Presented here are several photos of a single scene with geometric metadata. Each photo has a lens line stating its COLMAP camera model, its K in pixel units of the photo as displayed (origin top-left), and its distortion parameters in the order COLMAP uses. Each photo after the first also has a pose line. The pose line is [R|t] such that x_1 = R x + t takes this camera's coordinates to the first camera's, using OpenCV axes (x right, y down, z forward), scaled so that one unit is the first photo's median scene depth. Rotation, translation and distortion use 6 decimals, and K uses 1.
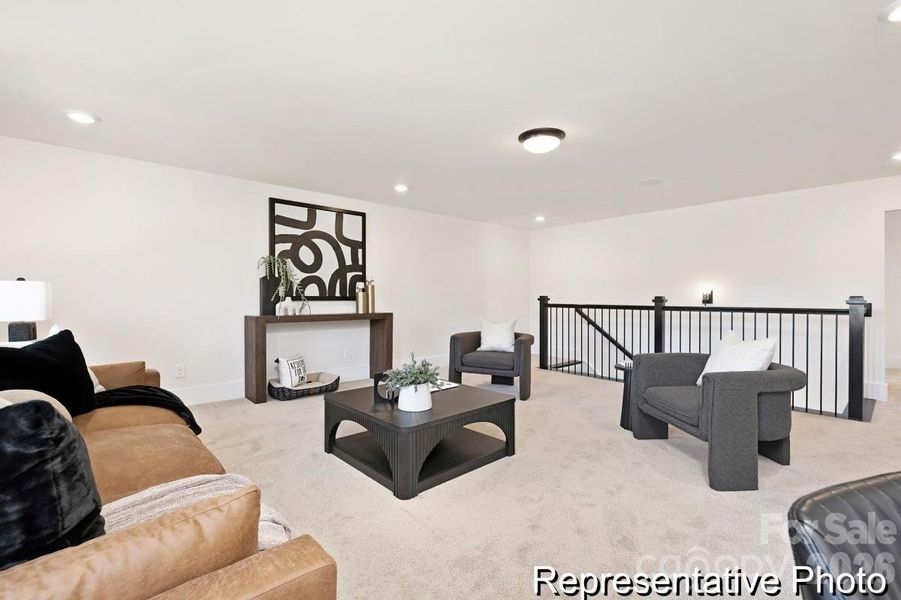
lens RADIAL K [[404.6, 0, 449.8], [0, 404.6, 294.1], [0, 0, 1]] dist [0.001165, 0.000403]
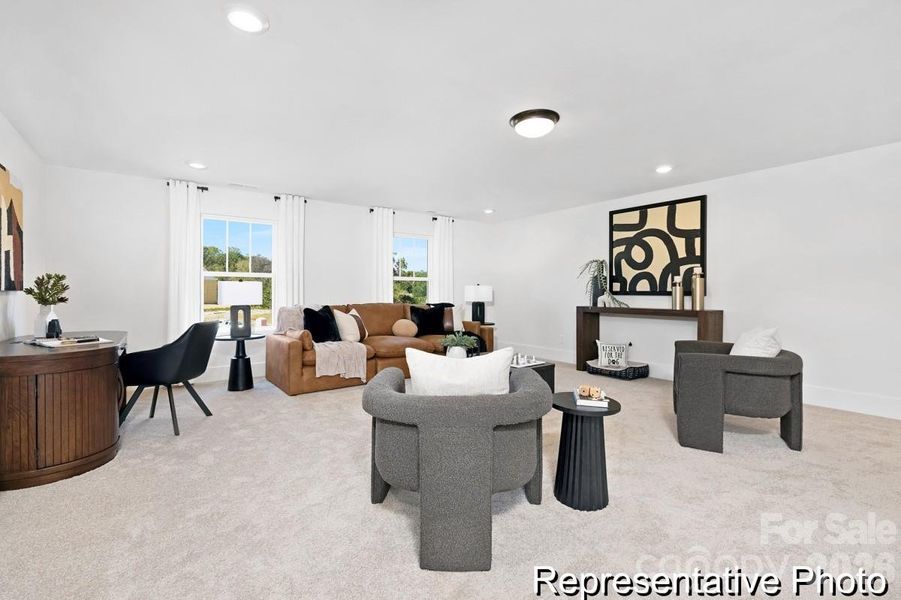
lens RADIAL K [[404.6, 0, 449.8], [0, 404.6, 294.1], [0, 0, 1]] dist [0.001165, 0.000403]
pose [[-0.077811, -0.000208, -0.996968, 0.759034], [0.003469, 0.999994, -0.000479, 0.011353], [0.996962, -0.003496, -0.077810, 0.564862]]
